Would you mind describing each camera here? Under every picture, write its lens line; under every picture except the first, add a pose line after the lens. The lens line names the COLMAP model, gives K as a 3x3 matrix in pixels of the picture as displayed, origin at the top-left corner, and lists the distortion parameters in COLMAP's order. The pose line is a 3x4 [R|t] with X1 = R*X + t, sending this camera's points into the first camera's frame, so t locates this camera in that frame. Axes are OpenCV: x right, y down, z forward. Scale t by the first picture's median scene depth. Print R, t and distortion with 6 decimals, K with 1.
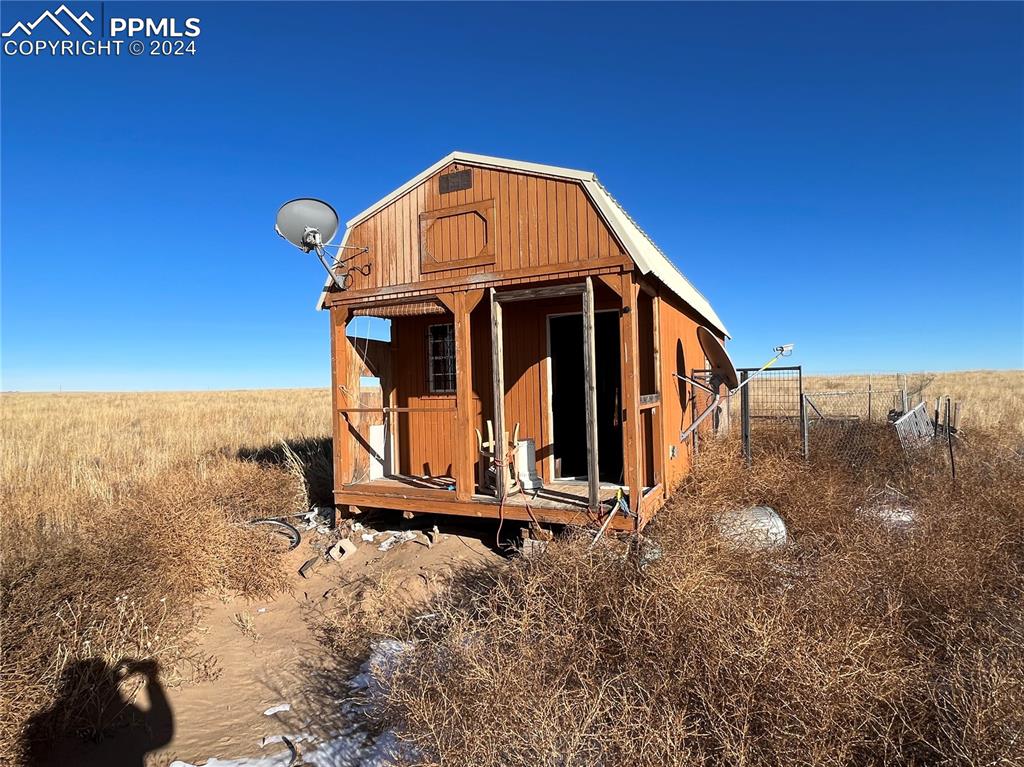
lens RADIAL K [[535.4, 0, 514.8], [0, 535.4, 384.6], [0, 0, 1]] dist [-0.001575, 0.000035]
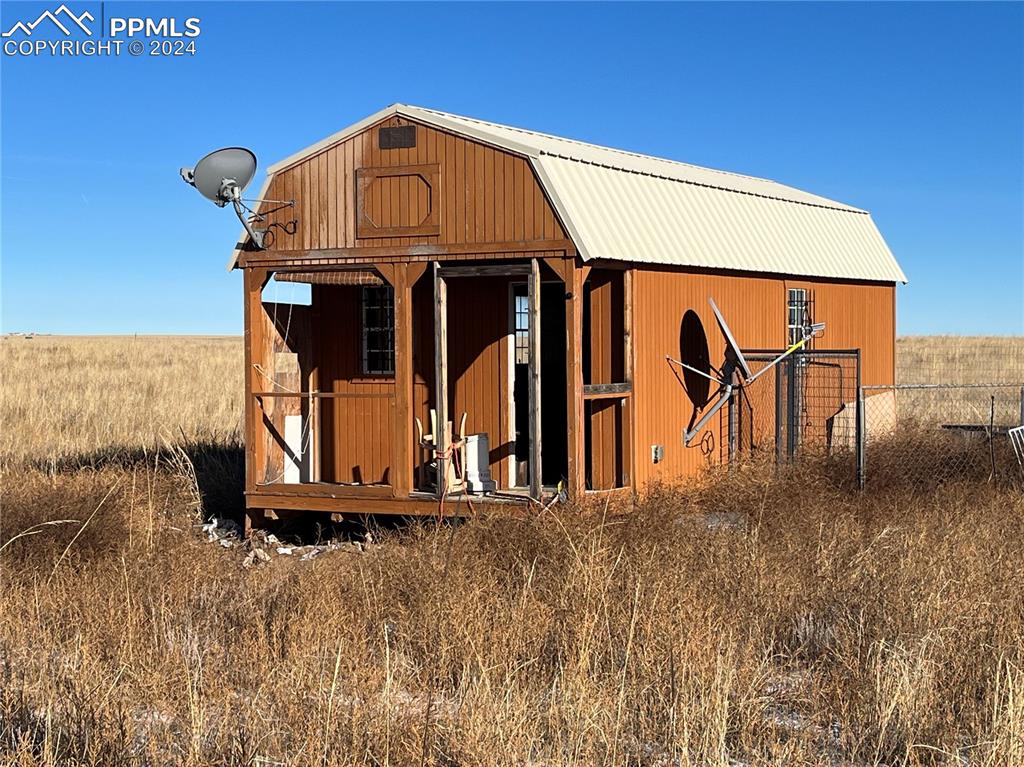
lens RADIAL K [[1731.5, 0, 511.5], [0, 1731.5, 383.3], [0, 0, 1]] dist [0.117210, 0.000000]
pose [[0.998158, 0.021307, -0.056796, 0.234320], [-0.019670, 0.999379, 0.029228, -0.058587], [0.057384, -0.028057, 0.997958, -1.758044]]
